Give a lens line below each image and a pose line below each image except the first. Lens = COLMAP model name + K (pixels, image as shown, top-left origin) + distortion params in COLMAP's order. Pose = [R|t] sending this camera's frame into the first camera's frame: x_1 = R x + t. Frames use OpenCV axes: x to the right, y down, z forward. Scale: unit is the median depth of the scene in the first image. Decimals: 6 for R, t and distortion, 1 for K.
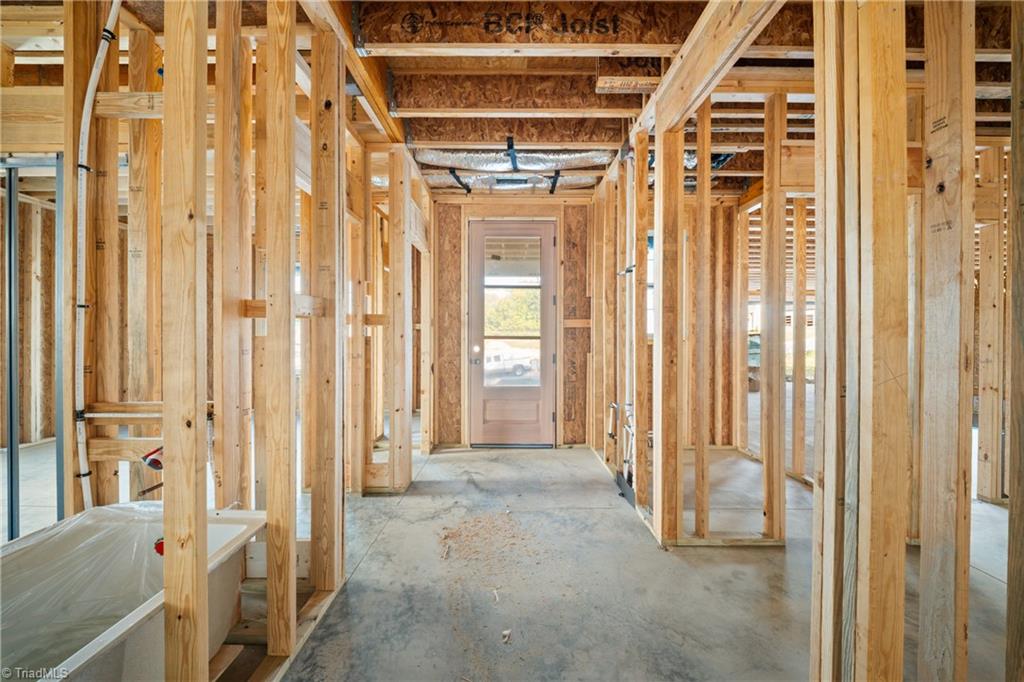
lens RADIAL K [[357.8, 0, 508.5], [0, 357.8, 336.3], [0, 0, 1]] dist [0.004947, -0.001112]
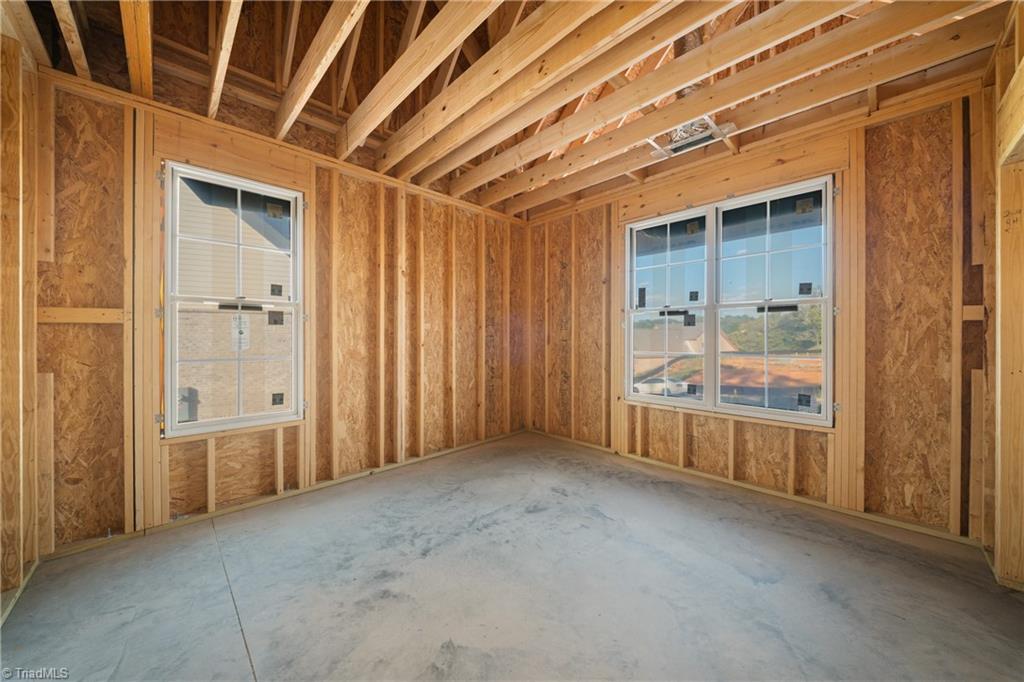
lens RADIAL K [[357.8, 0, 516.6], [0, 357.8, 338.0], [0, 0, 1]] dist [0.004947, -0.001112]
pose [[0.689857, 0.000477, -0.723946, -0.499460], [-0.001771, 0.999998, -0.001028, -0.006085], [0.723944, 0.001991, 0.689856, 0.608029]]
